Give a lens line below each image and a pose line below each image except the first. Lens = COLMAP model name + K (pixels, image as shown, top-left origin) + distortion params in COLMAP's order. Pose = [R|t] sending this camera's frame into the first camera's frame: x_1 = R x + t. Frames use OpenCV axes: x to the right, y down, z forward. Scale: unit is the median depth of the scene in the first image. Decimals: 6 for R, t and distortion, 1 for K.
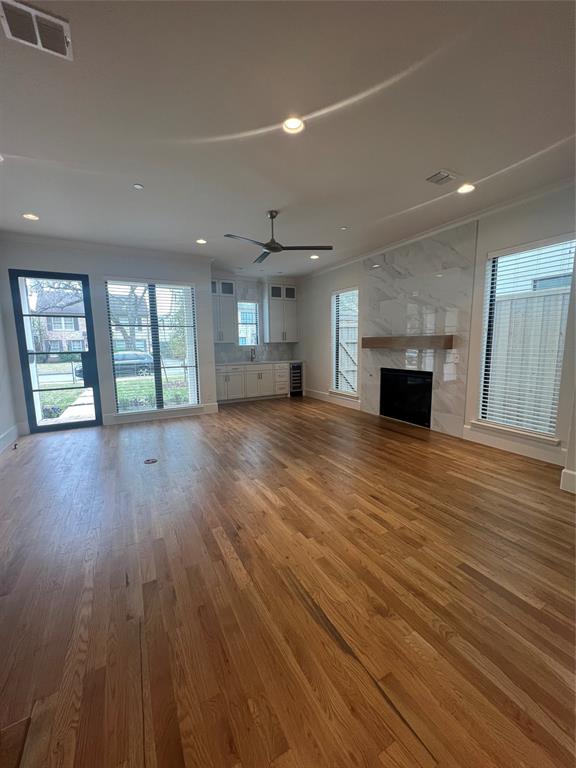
lens RADIAL K [[307.7, 0, 286.9], [0, 307.7, 383.9], [0, 0, 1]] dist [-0.000458, -0.000006]
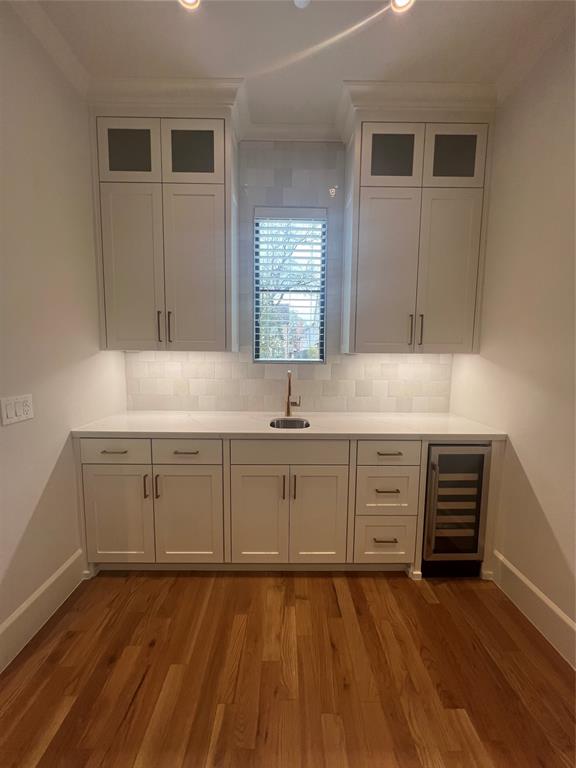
lens RADIAL K [[307.7, 0, 288.6], [0, 307.7, 386.4], [0, 0, 1]] dist [-0.000458, -0.000006]
pose [[0.884839, 0.069528, -0.460680, 0.031378], [-0.081627, 0.996643, -0.006366, -0.161646], [0.458691, 0.043237, 0.887543, 1.195804]]
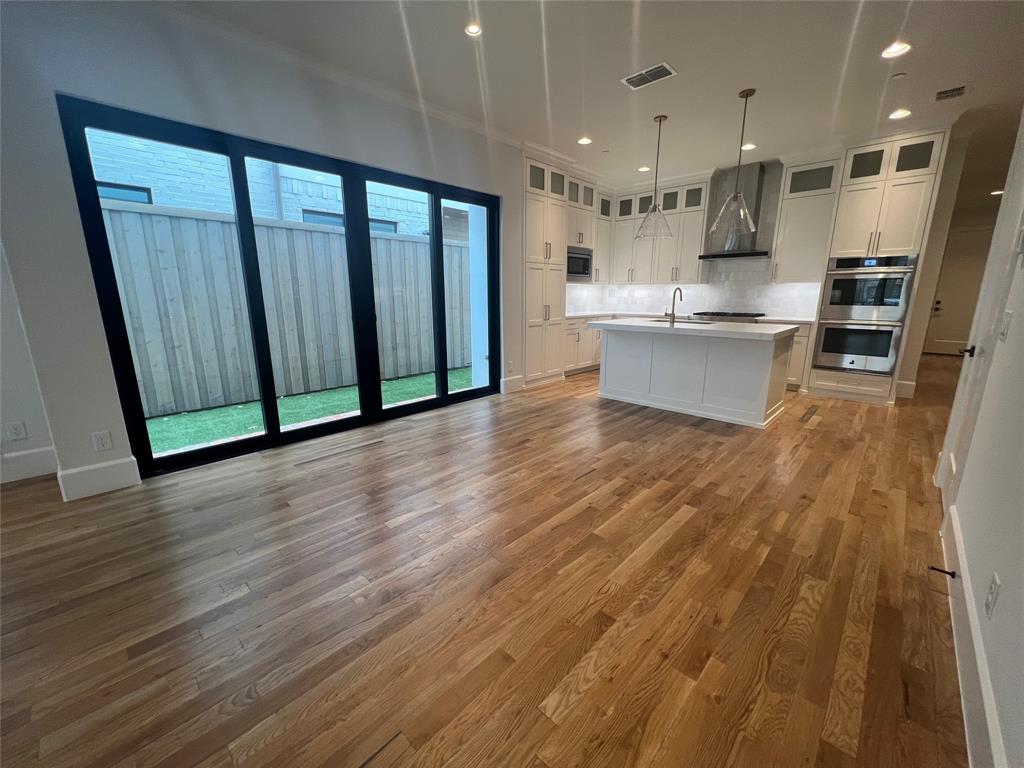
lens RADIAL K [[410.2, 0, 514.4], [0, 410.2, 385.1], [0, 0, 1]] dist [-0.000458, -0.000006]
pose [[-0.315073, -0.196792, 0.928441, -0.109211], [0.126003, 0.960932, 0.246439, 0.002229], [-0.940666, 0.194633, -0.277968, 0.171235]]
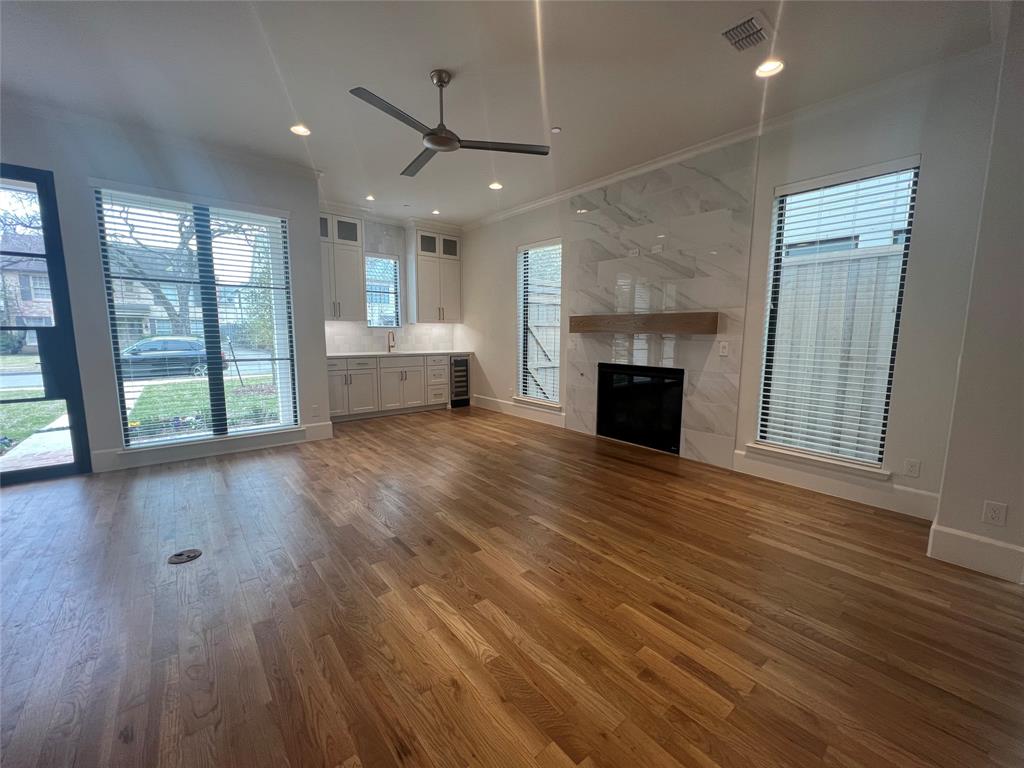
lens RADIAL K [[410.2, 0, 513.6], [0, 410.2, 385.3], [0, 0, 1]] dist [-0.000458, -0.000006]
pose [[0.979185, -0.005535, 0.202893, -0.057693], [0.006229, 0.999977, -0.002779, -0.004324], [-0.202873, 0.003984, 0.979197, 0.213010]]
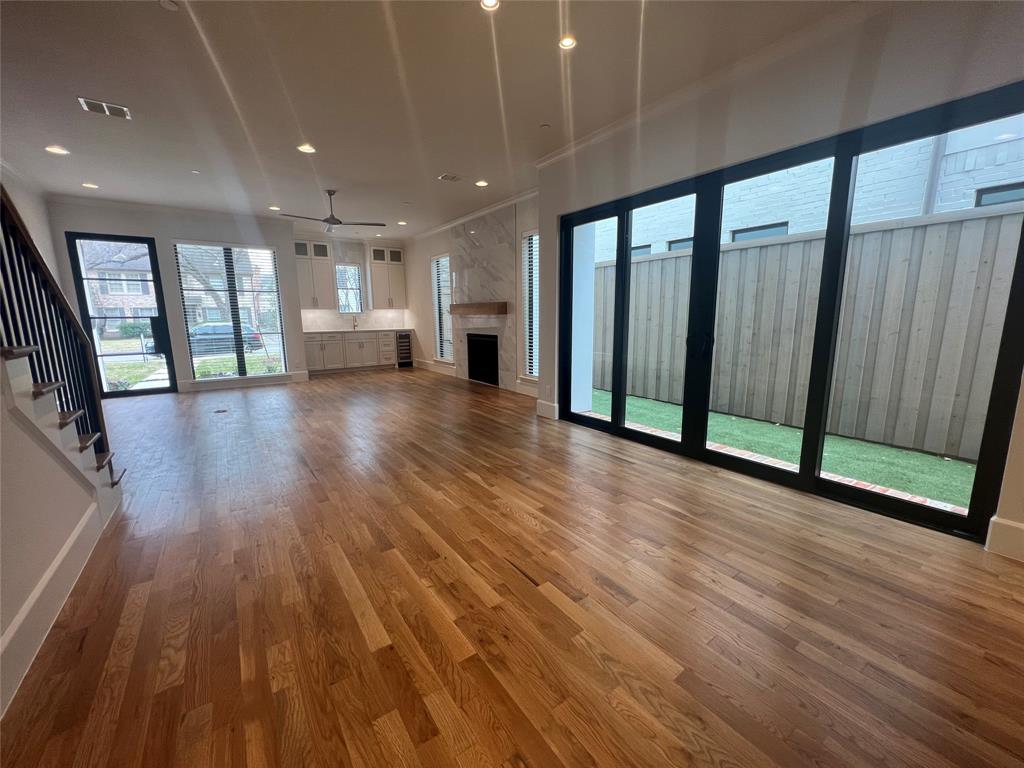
lens RADIAL K [[410.2, 0, 513.2], [0, 410.2, 384.1], [0, 0, 1]] dist [-0.000458, -0.000006]
pose [[0.992051, -0.017939, 0.124551, 0.331891], [0.013267, 0.999180, 0.038241, 0.080197], [-0.125135, -0.036284, 0.991476, -0.477209]]
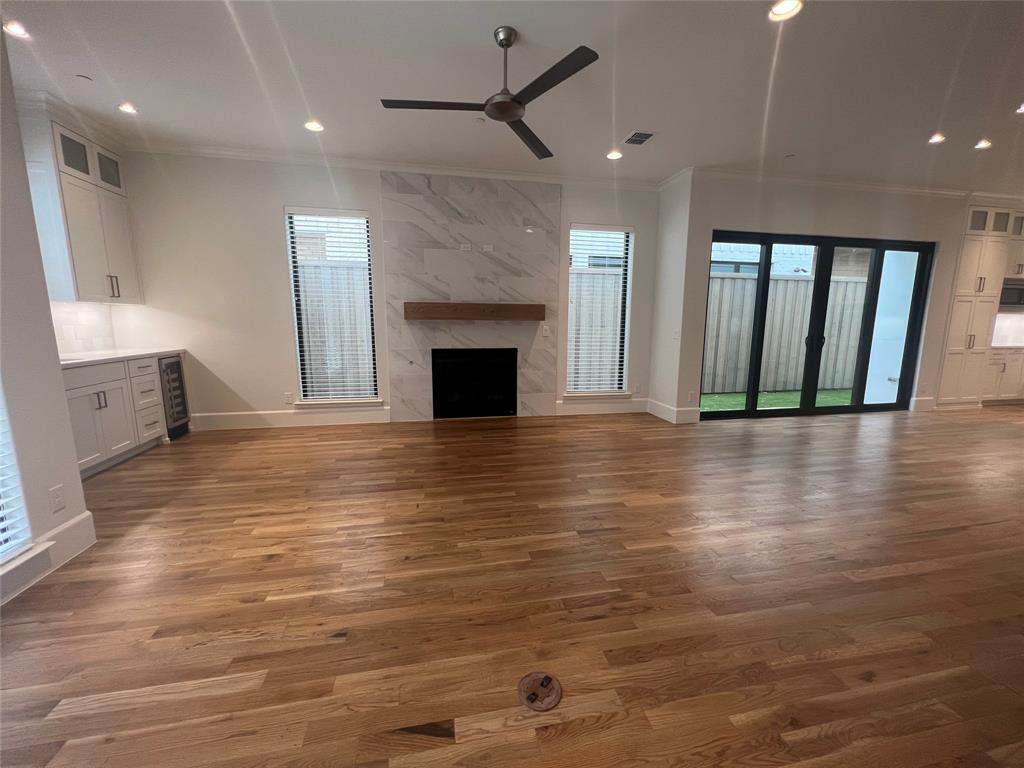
lens RADIAL K [[410.2, 0, 513.4], [0, 410.2, 384.6], [0, 0, 1]] dist [-0.000458, -0.000006]
pose [[0.283549, -0.134623, 0.949461, -0.588351], [0.116295, 0.987617, 0.105303, -0.058007], [-0.951880, 0.080559, 0.295694, 0.670899]]
